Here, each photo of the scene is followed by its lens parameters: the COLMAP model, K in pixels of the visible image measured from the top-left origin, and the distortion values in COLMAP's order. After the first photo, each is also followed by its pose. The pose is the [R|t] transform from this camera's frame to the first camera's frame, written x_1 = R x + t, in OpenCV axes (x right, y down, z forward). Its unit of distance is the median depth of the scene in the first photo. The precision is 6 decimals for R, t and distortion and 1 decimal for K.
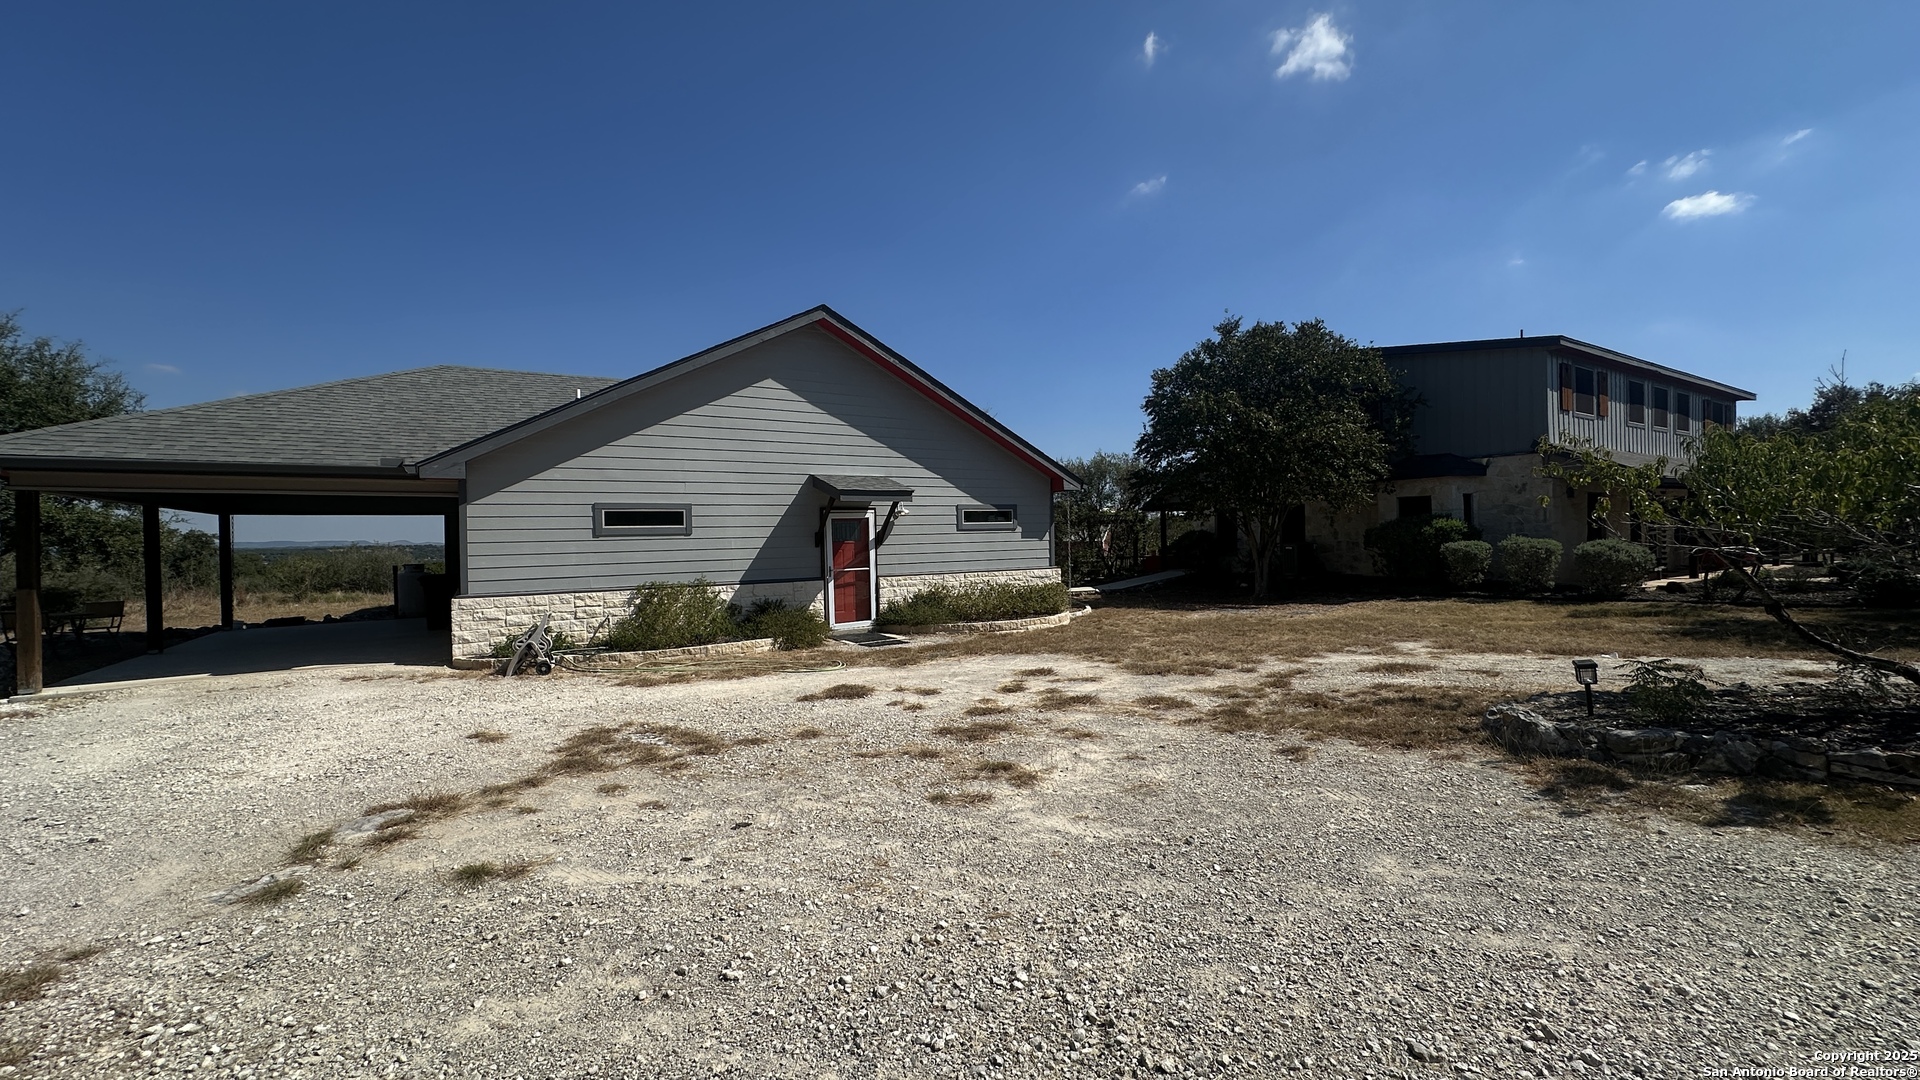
lens RADIAL K [[755.6, 0, 960.4], [0, 755.6, 535.8], [0, 0, 1]] dist [-0.007660, 0.000511]
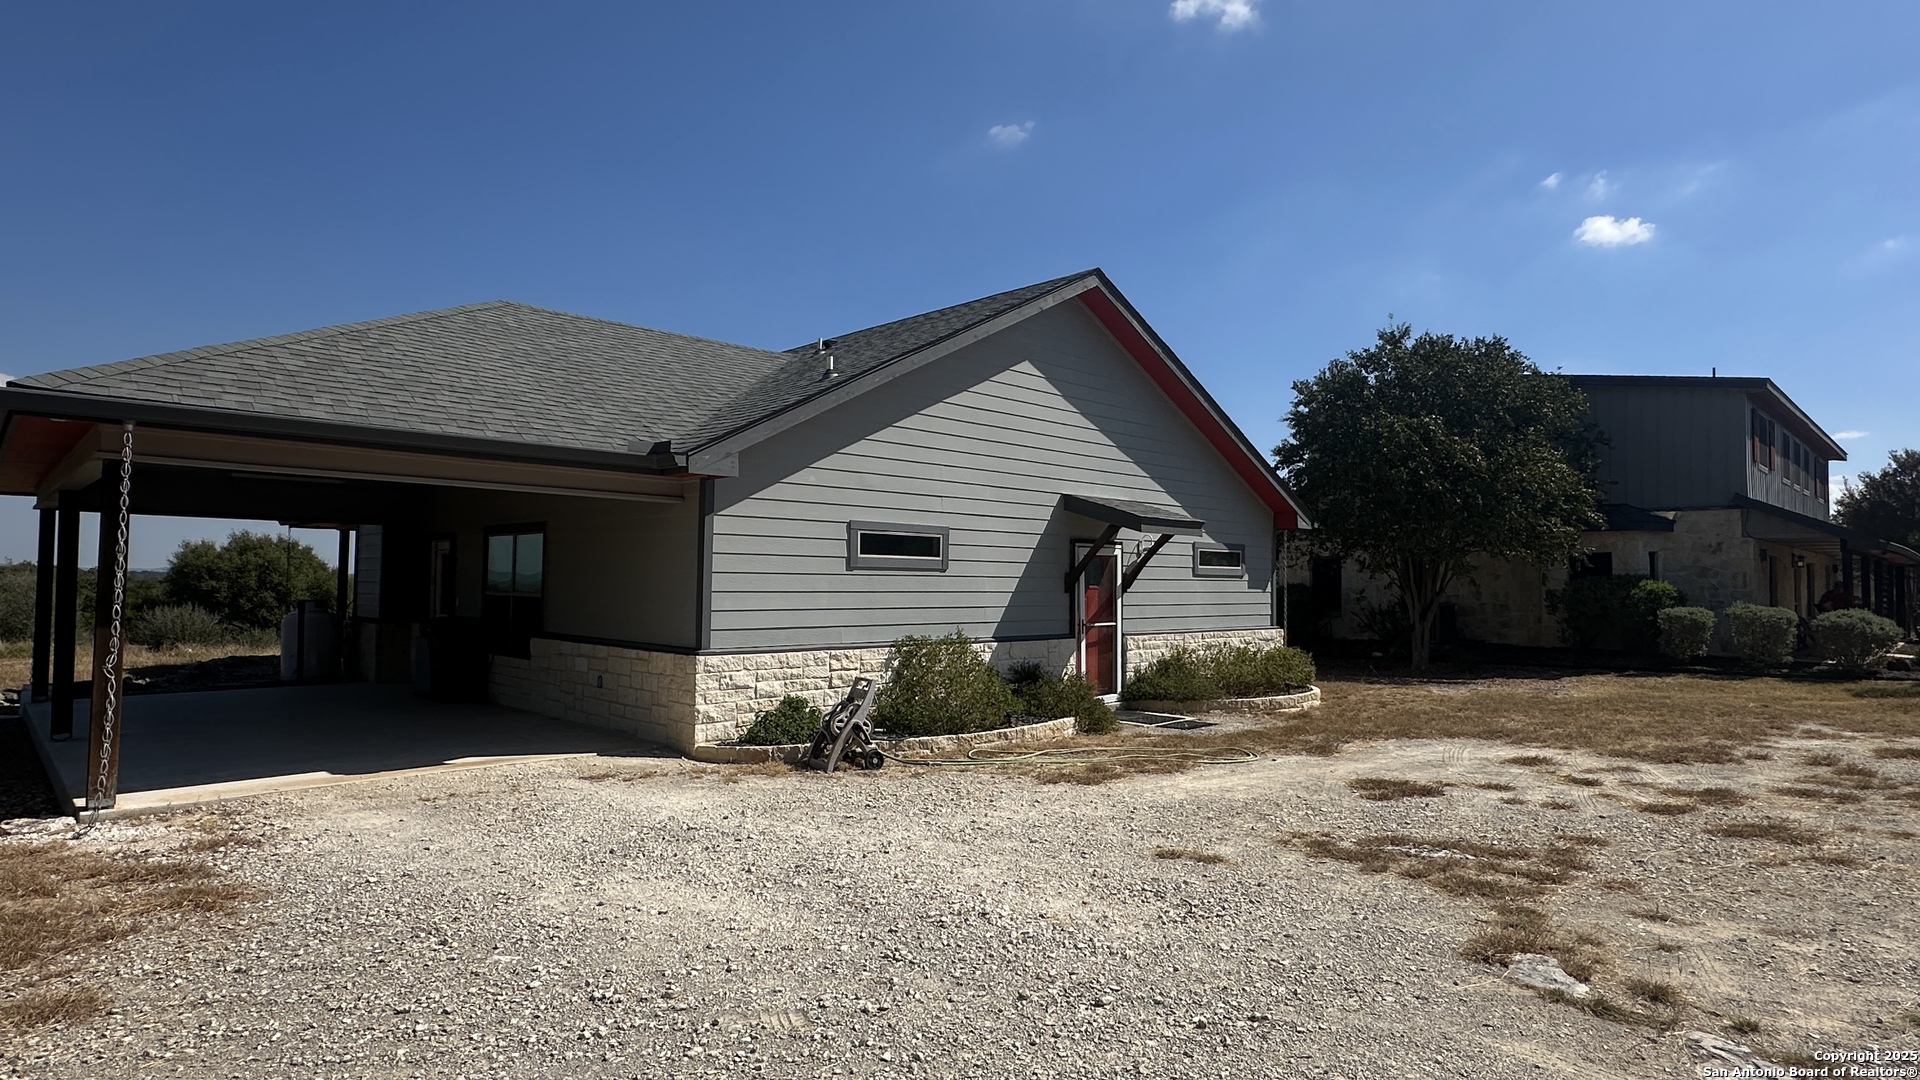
lens RADIAL K [[1021.8, 0, 958.9], [0, 1021.8, 541.2], [0, 0, 1]] dist [-0.006720, -0.003785]
pose [[0.976729, 0.041563, 0.210412, -0.487818], [-0.033656, 0.998591, -0.041022, 0.008962], [-0.211820, 0.032986, 0.976752, 0.049594]]
